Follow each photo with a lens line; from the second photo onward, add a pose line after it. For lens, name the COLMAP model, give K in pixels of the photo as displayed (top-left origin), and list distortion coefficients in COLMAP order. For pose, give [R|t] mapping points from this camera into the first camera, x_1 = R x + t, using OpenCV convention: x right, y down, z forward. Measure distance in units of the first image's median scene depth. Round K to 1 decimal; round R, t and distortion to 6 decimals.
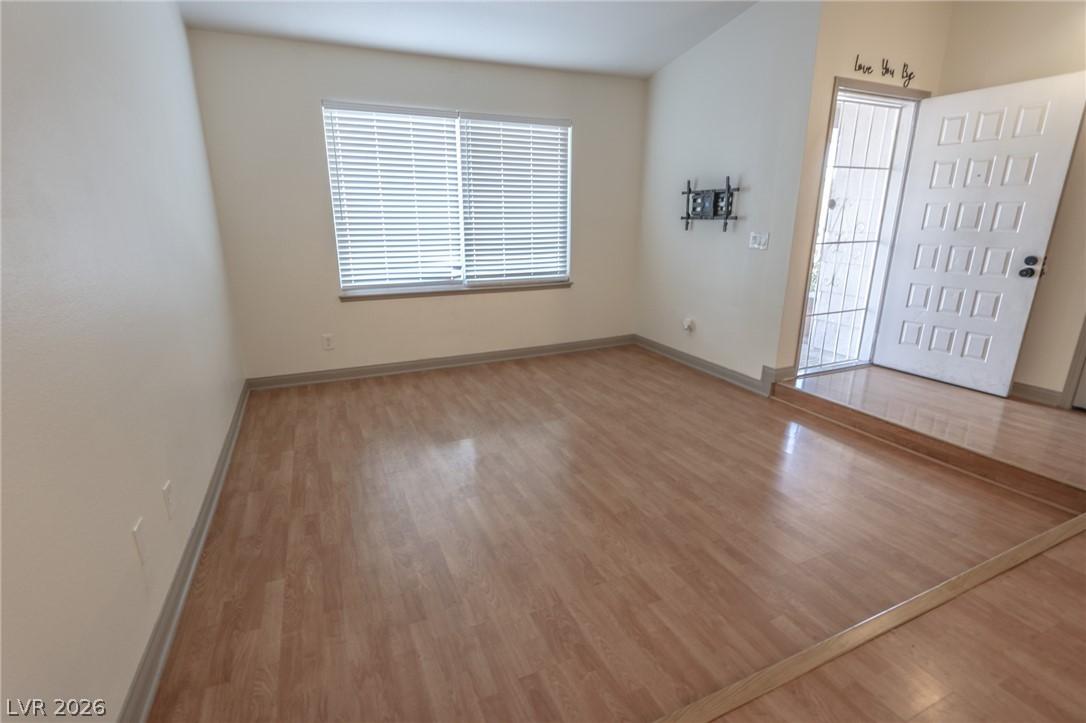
lens RADIAL K [[500.5, 0, 537.4], [0, 500.5, 358.0], [0, 0, 1]] dist [-0.015749, 0.002135]
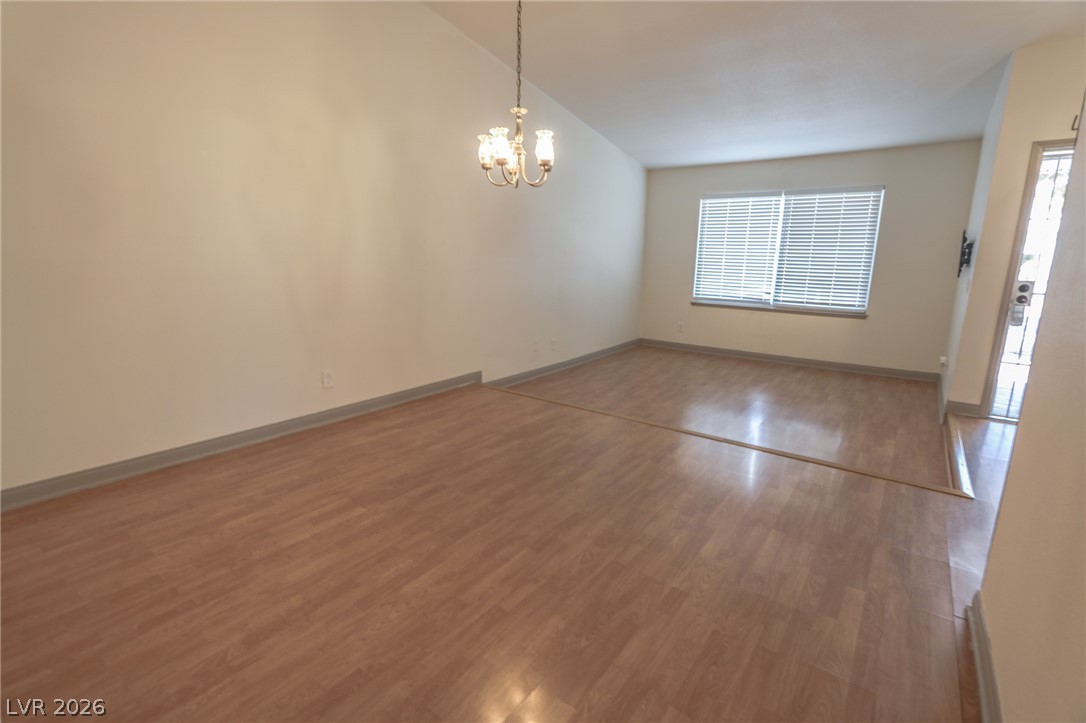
lens RADIAL K [[500.5, 0, 540.9], [0, 500.5, 360.1], [0, 0, 1]] dist [-0.015749, 0.002135]
pose [[0.492291, 0.193606, -0.848626, 0.792809], [-0.251967, 0.964905, 0.073967, 0.068922], [0.833164, 0.177413, 0.523797, -0.290178]]
